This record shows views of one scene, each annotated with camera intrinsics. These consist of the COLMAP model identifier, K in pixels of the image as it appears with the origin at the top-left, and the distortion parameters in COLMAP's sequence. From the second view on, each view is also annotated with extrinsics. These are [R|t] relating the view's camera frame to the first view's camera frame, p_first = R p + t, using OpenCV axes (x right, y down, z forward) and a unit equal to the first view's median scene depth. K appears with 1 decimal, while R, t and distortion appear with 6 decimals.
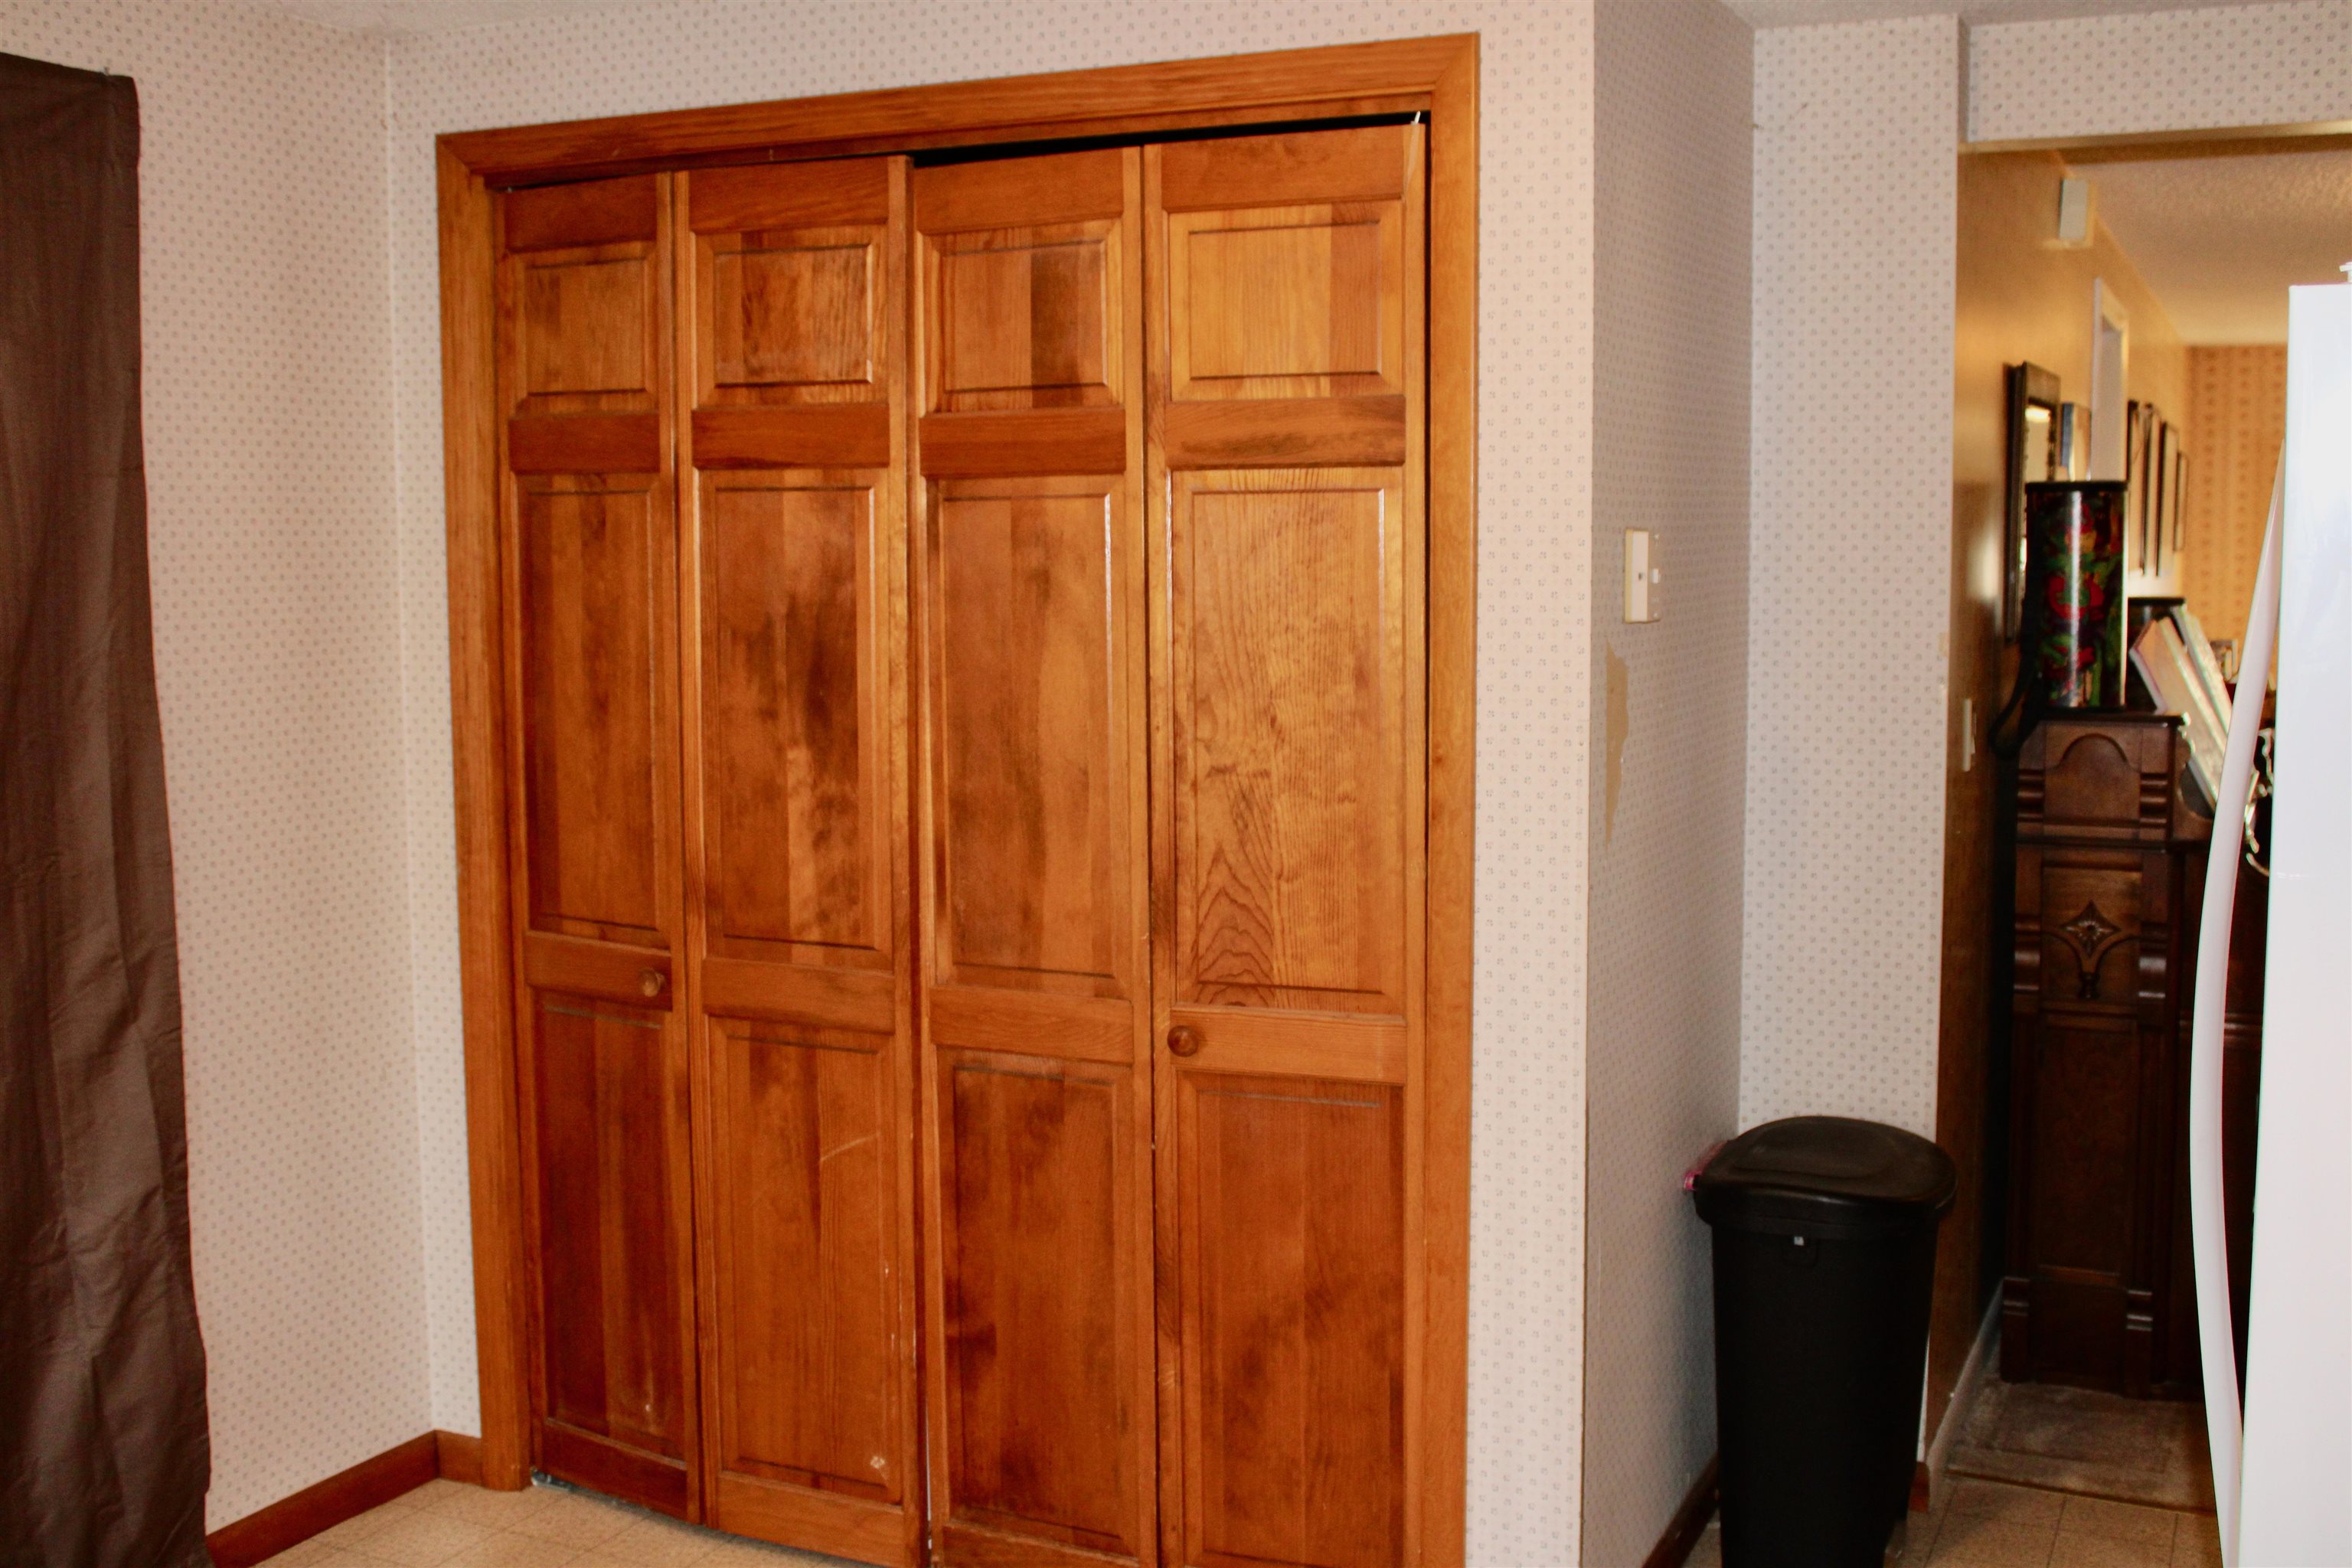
lens RADIAL K [[2446.4, 0, 1183.5], [0, 2446.4, 749.5], [0, 0, 1]] dist [-0.145027, 0.207693]
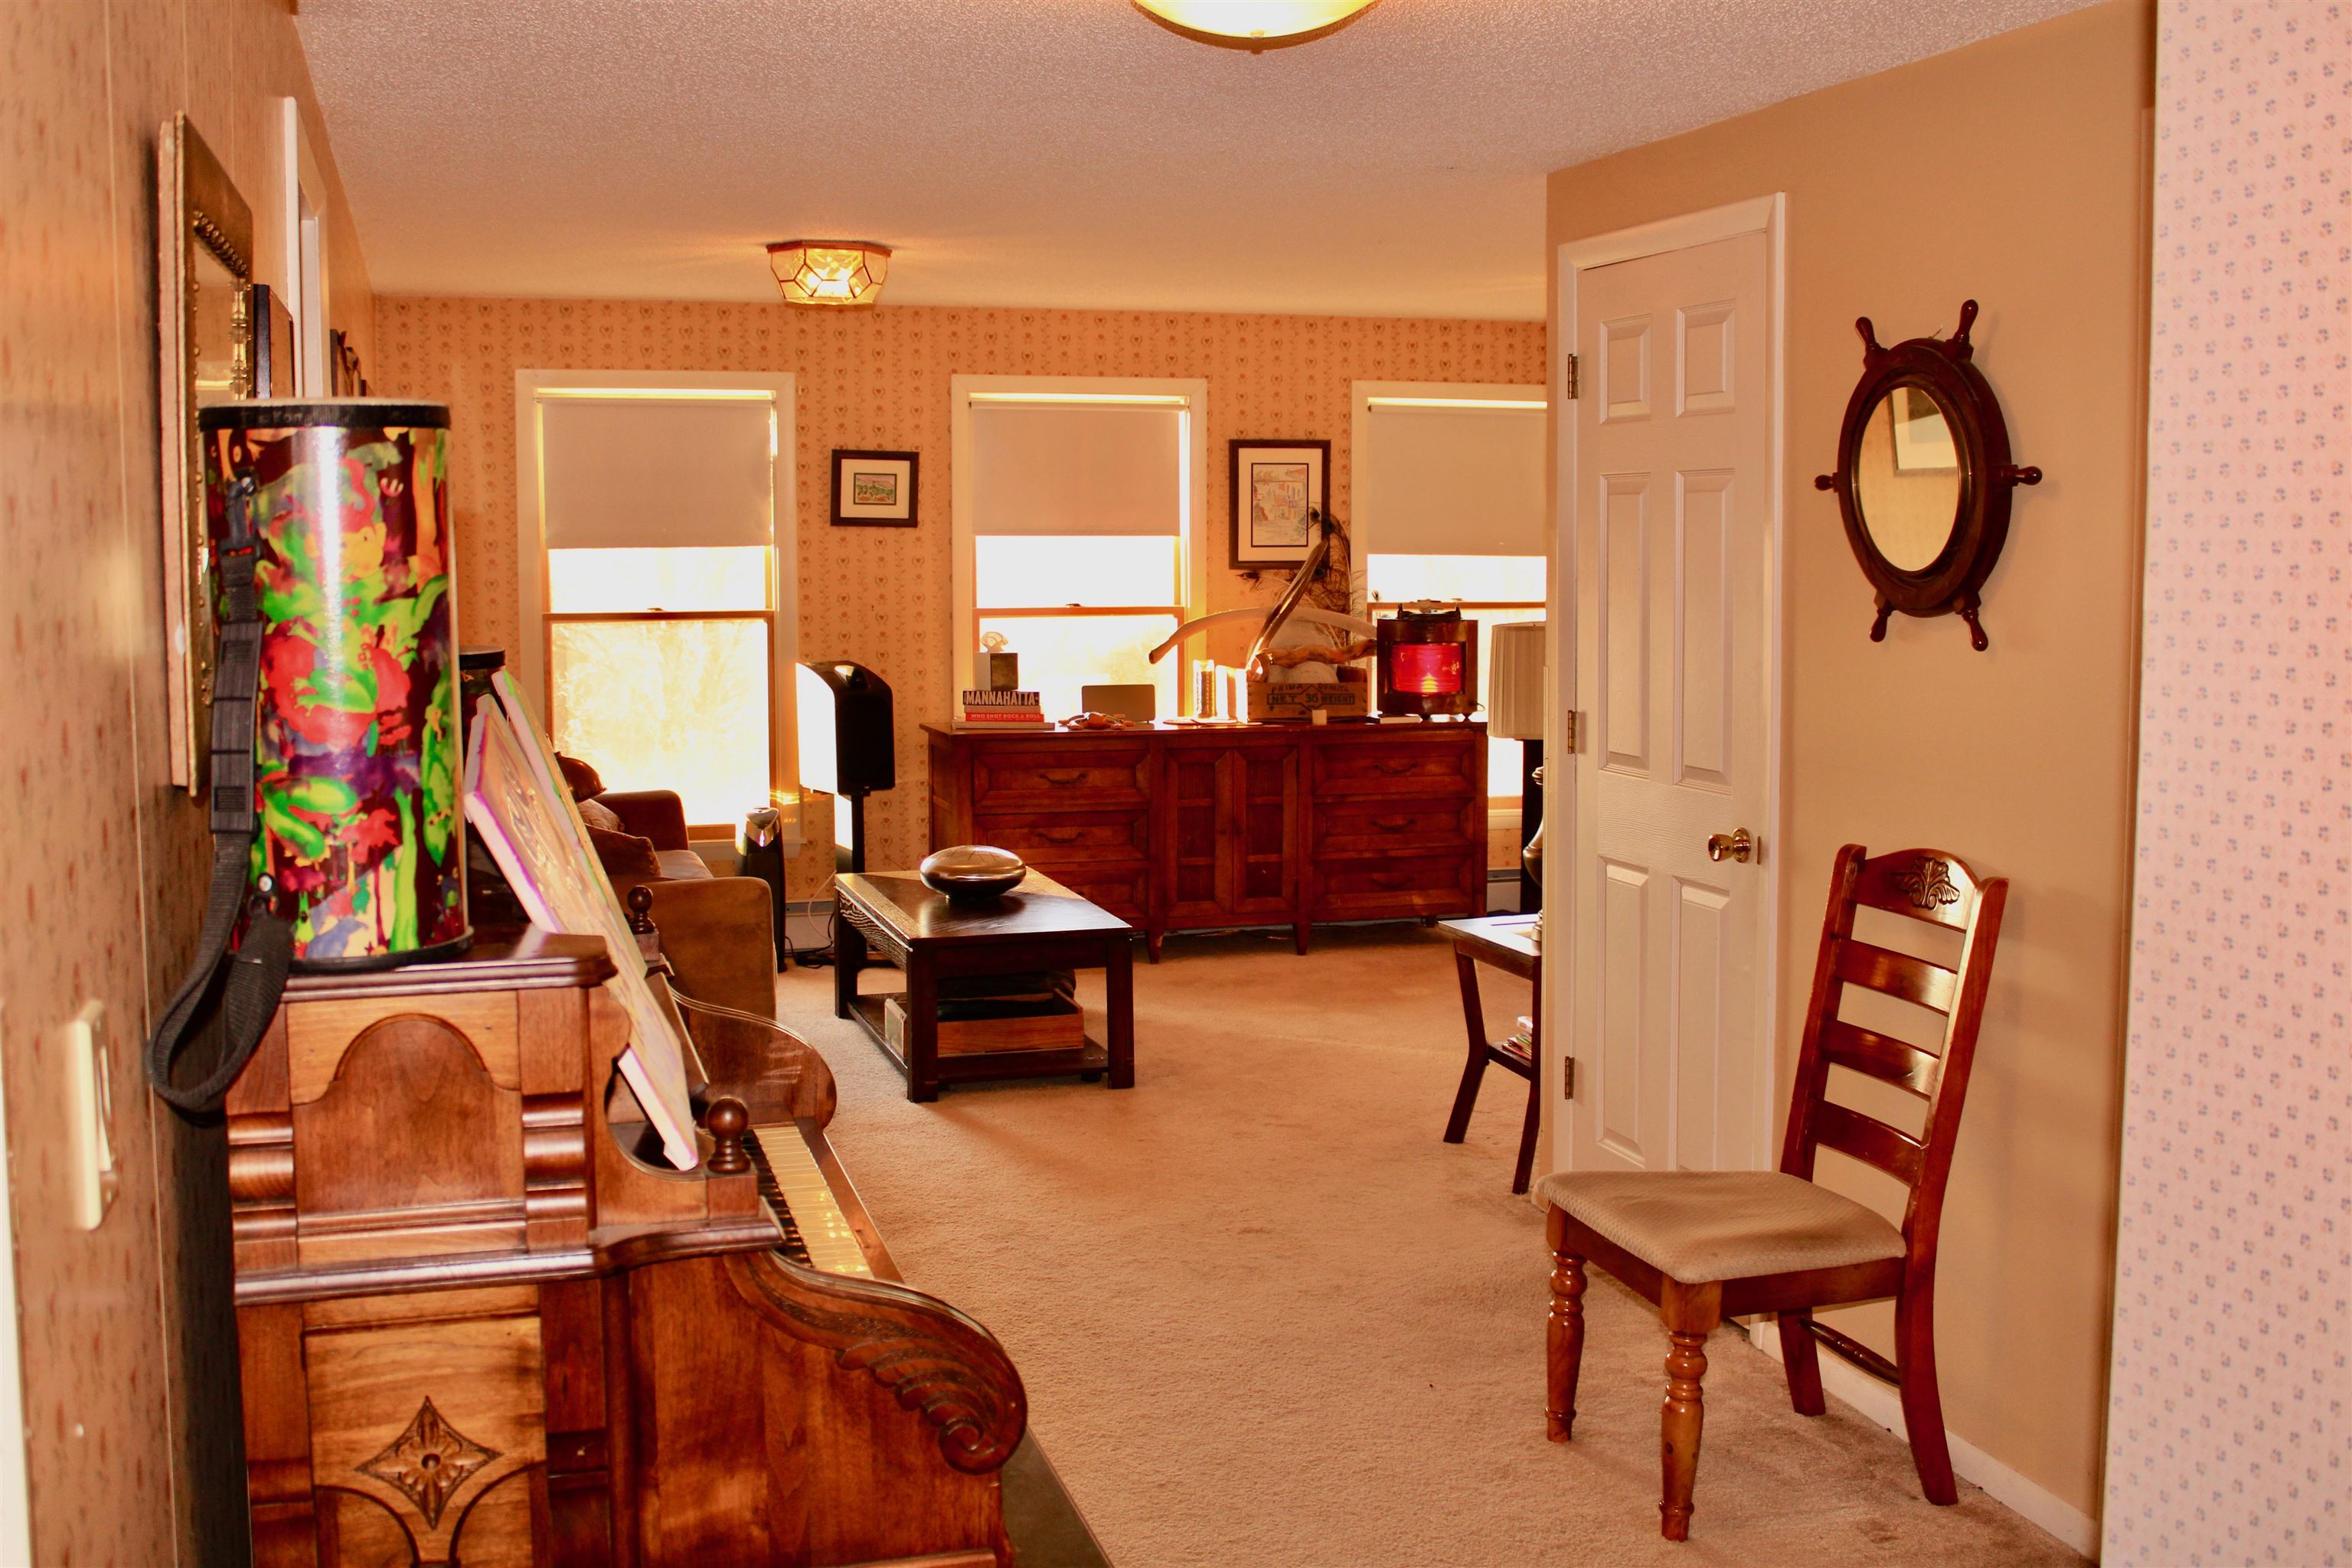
lens RADIAL K [[2446.4, 0, 1183.5], [0, 2446.4, 749.5], [0, 0, 1]] dist [-0.145027, 0.207693]
pose [[0.740533, -0.060769, 0.669266, 0.201650], [0.062851, 0.997801, 0.021055, -0.052114], [-0.669074, 0.026472, 0.742724, 0.598729]]
